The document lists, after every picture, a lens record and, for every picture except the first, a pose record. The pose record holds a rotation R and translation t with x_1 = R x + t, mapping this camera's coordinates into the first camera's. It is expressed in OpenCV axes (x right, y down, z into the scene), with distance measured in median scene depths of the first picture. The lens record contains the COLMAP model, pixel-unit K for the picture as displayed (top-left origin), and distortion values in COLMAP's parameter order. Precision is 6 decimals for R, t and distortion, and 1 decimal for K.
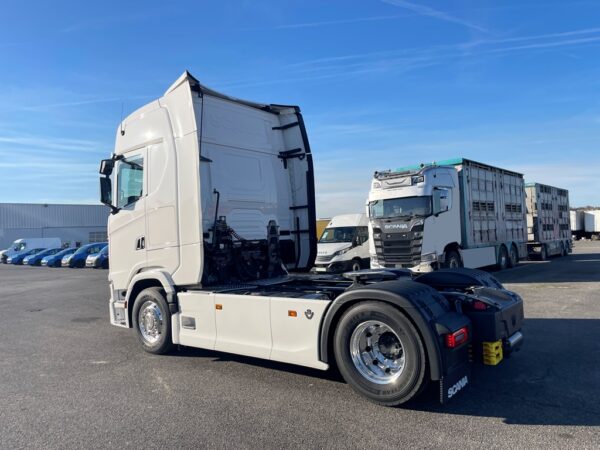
lens RADIAL K [[450.2, 0, 300.0], [0, 450.2, 225.0], [0, 0, 1]] dist [0.048660, -0.000649]
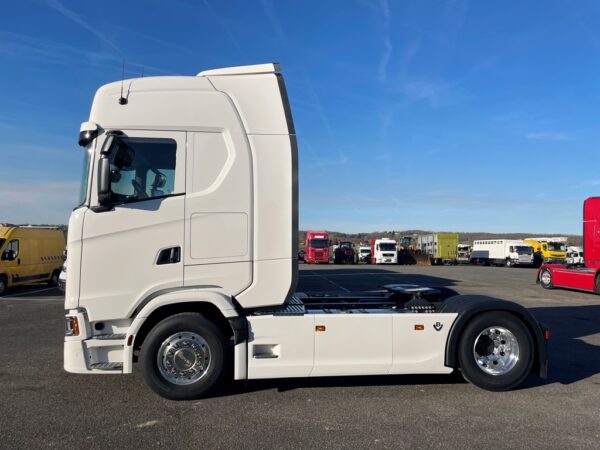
lens RADIAL K [[440.8, 0, 300.0], [0, 440.8, 225.0], [0, 0, 1]] dist [0.105037, -0.137248]
pose [[0.698000, 0.080265, 0.711585, -0.829953], [-0.060075, 0.996759, -0.053503, 0.018490], [-0.713573, -0.005403, 0.700560, 0.364835]]
